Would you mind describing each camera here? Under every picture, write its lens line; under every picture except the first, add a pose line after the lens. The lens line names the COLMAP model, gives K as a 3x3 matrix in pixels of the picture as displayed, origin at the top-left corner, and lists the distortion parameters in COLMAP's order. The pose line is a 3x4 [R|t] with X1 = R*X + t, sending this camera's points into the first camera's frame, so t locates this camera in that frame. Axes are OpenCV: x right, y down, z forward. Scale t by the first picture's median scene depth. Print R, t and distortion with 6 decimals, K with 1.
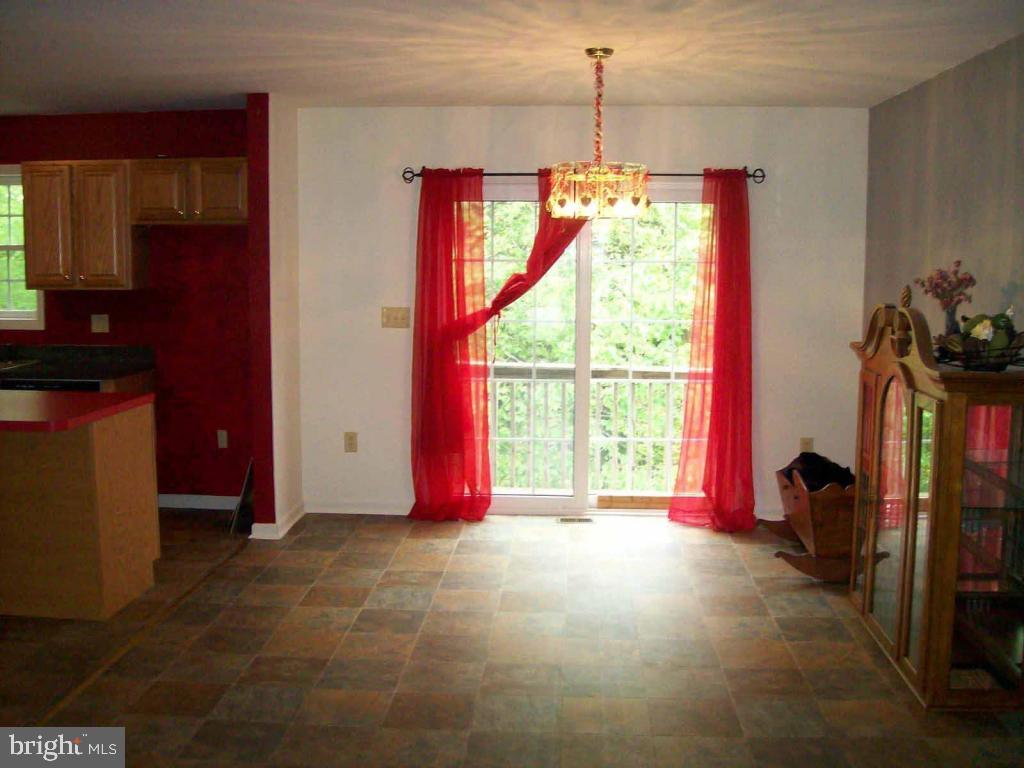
lens RADIAL K [[1082.6, 0, 507.1], [0, 1082.6, 382.2], [0, 0, 1]] dist [-0.117128, 0.000000]
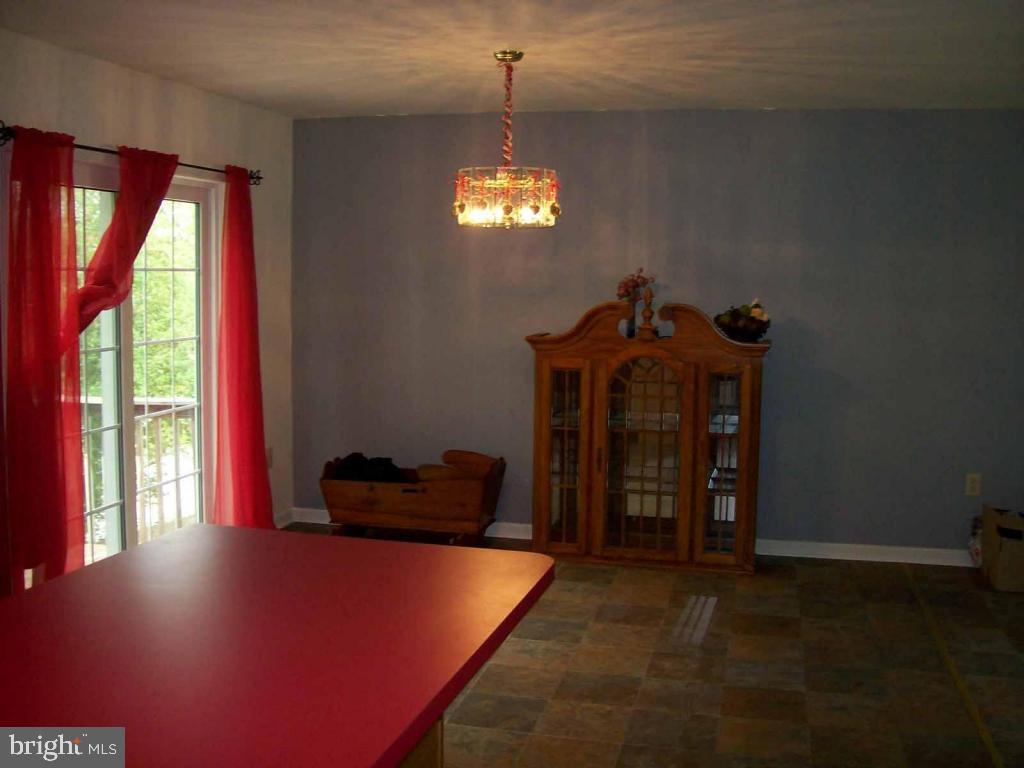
lens RADIAL K [[1082.6, 0, 507.5], [0, 1082.6, 385.6], [0, 0, 1]] dist [-0.117128, 0.000000]
pose [[0.180174, -0.101294, 0.978405, -0.902780], [0.107119, 0.990788, 0.082850, -0.090641], [-0.977785, 0.089878, 0.189365, 0.846582]]
